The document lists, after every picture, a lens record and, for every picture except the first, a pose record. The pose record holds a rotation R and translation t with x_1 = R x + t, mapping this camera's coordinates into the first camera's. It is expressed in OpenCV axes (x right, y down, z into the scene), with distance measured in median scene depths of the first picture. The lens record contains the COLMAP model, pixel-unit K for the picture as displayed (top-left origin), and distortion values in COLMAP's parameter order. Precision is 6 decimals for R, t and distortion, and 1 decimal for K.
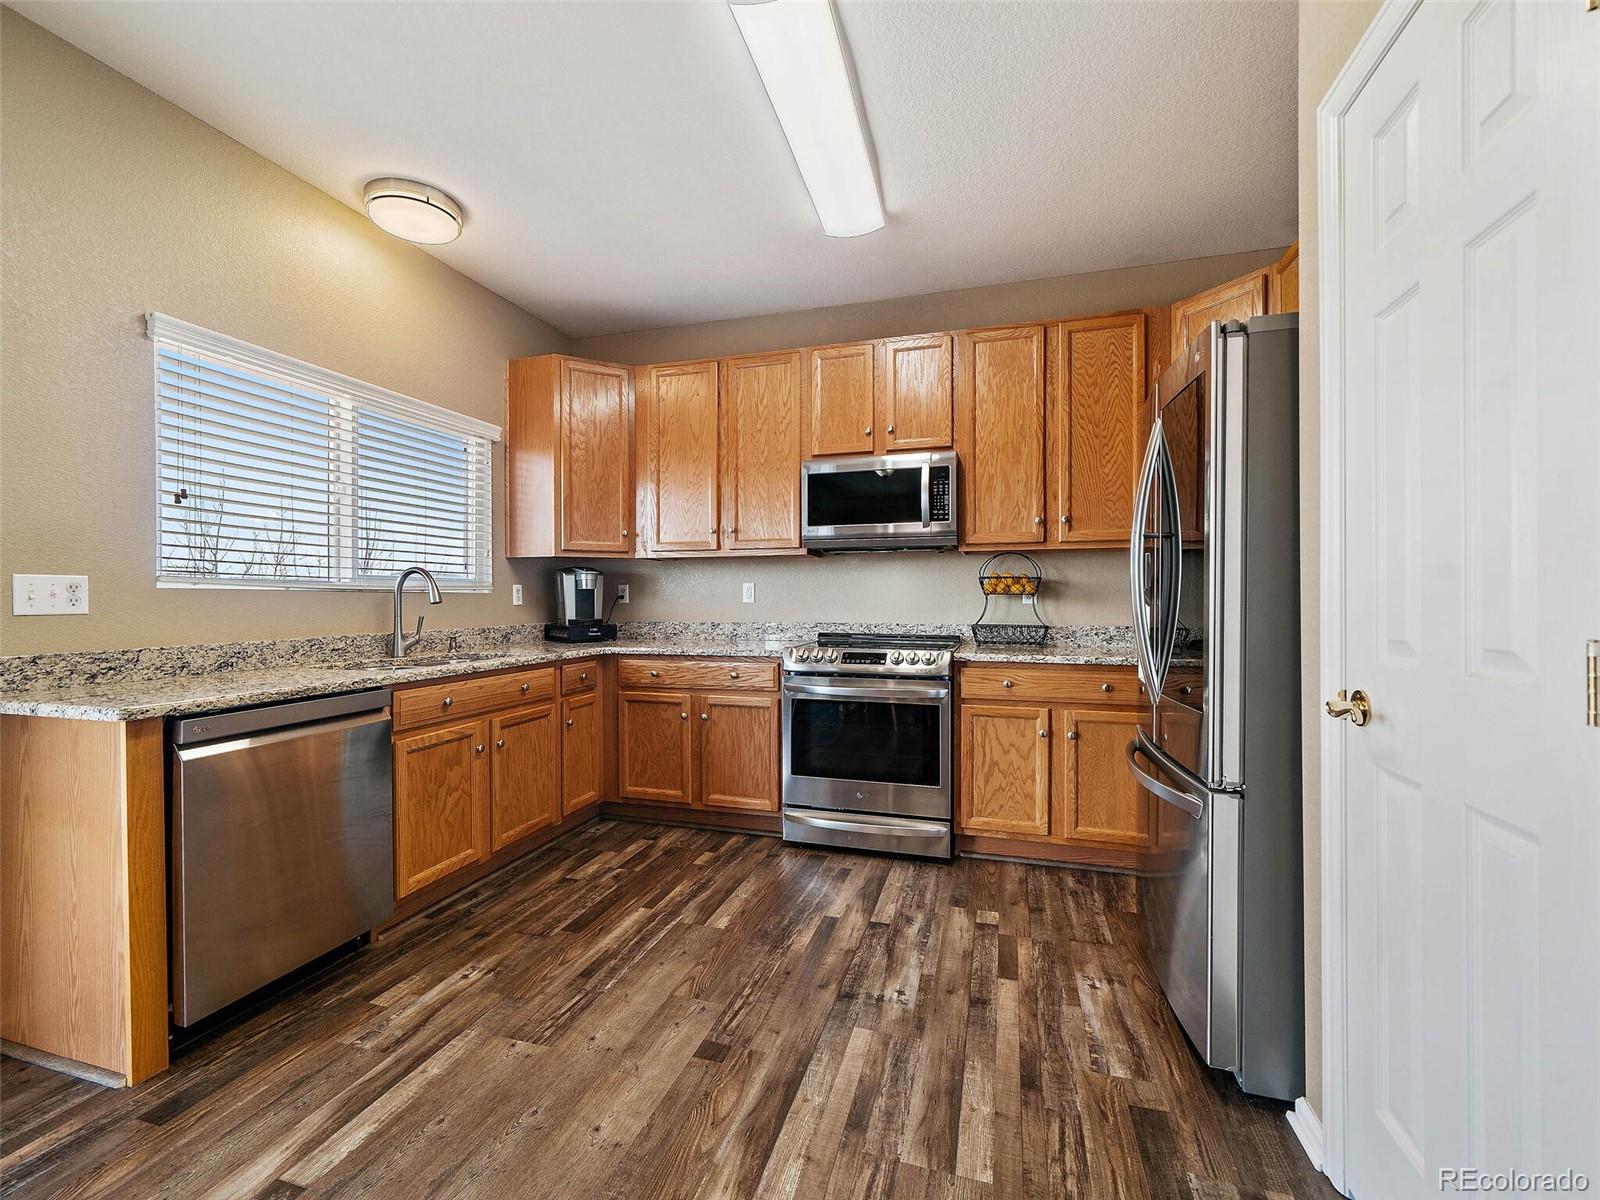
lens RADIAL K [[666.7, 0, 770.1], [0, 666.7, 604.8], [0, 0, 1]] dist [-0.003124, -0.000832]
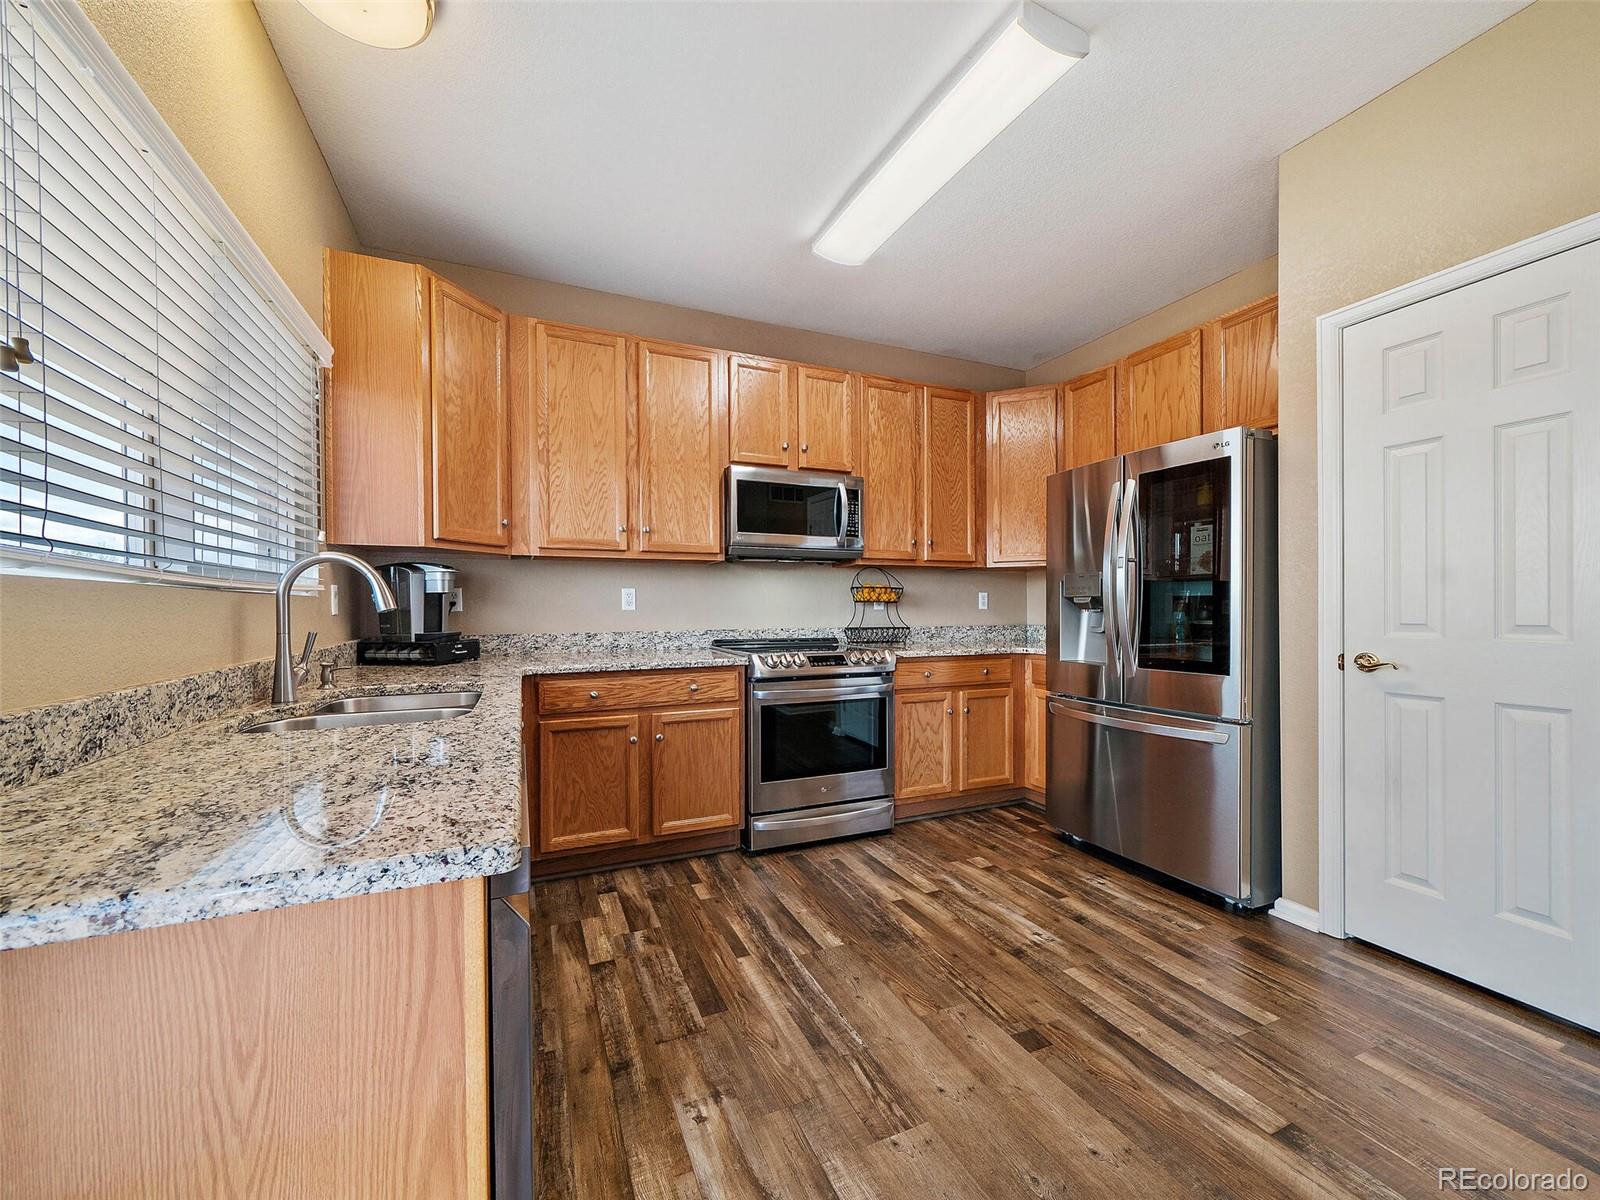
lens RADIAL K [[625.8, 0, 752.2], [0, 625.8, 616.2], [0, 0, 1]] dist [-0.005237, -0.000610]
pose [[0.769034, -0.010161, 0.639127, -0.595697], [0.008500, 0.999948, 0.005670, 0.002534], [-0.639151, 0.001073, 0.769080, 0.308030]]
